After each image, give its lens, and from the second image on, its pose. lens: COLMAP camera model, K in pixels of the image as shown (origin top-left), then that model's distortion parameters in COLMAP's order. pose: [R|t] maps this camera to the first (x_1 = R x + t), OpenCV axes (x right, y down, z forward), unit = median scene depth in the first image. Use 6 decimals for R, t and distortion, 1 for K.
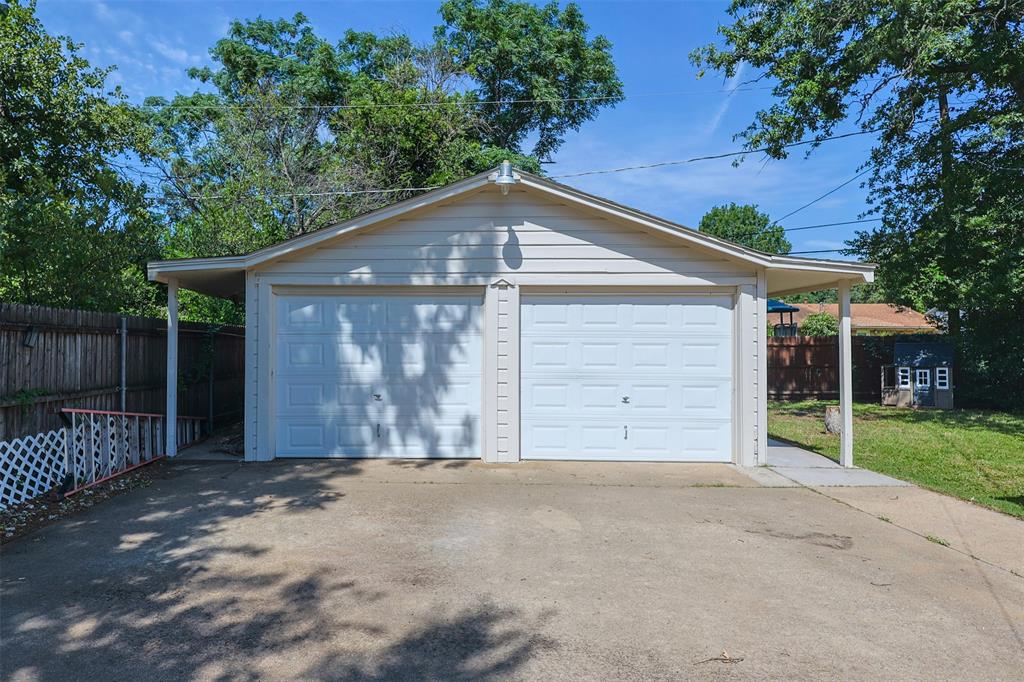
lens RADIAL K [[515.4, 0, 514.2], [0, 515.4, 337.7], [0, 0, 1]] dist [-0.002878, -0.000458]
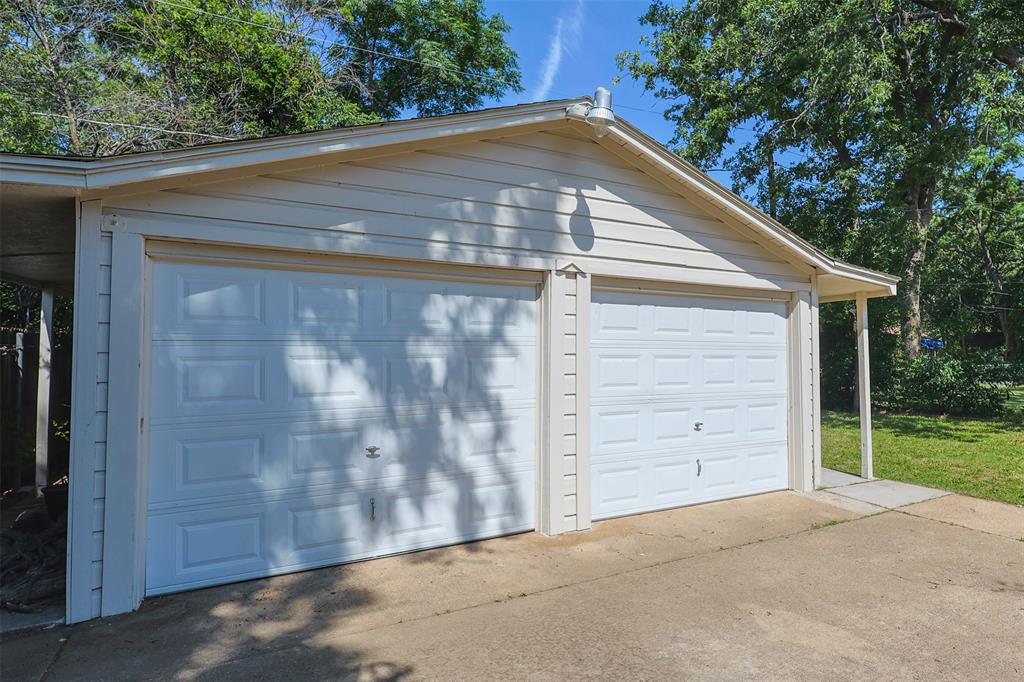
lens RADIAL K [[484.8, 0, 512.0], [0, 484.8, 341.0], [0, 0, 1]] dist [-0.002676, -0.000608]
pose [[0.889007, 0.010208, 0.457780, -0.376987], [-0.001391, 0.999807, -0.019594, 0.002531], [-0.457892, 0.016783, 0.888850, 0.449929]]
